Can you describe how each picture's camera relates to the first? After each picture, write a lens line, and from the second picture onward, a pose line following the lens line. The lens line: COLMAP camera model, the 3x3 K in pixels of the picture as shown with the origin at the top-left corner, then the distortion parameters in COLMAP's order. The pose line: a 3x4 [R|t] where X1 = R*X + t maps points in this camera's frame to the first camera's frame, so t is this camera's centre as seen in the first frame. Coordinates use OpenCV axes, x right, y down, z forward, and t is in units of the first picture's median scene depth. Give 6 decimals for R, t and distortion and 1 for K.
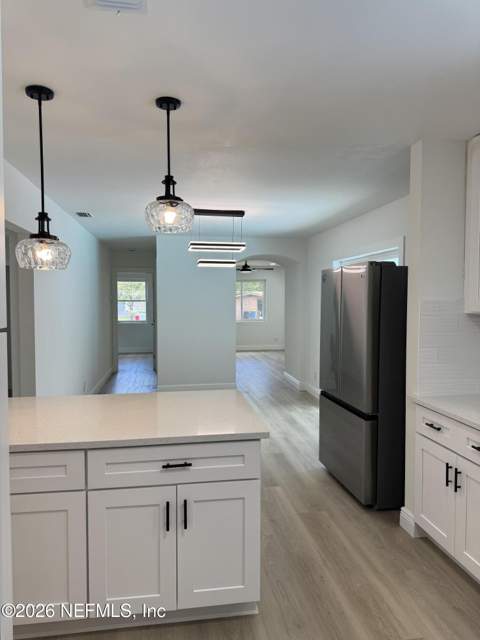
lens RADIAL K [[444.7, 0, 244.7], [0, 444.7, 321.3], [0, 0, 1]] dist [0.124503, -0.180816]
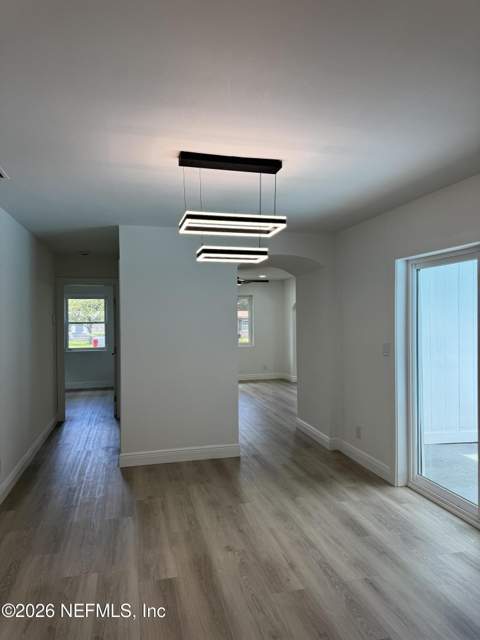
lens RADIAL K [[444.7, 0, 244.7], [0, 444.7, 321.3], [0, 0, 1]] dist [0.124503, -0.180816]
pose [[0.996714, -0.010478, 0.080320, -0.049689], [0.014069, 0.998921, -0.044267, -0.012603], [-0.079769, 0.045252, 0.995786, 0.243606]]
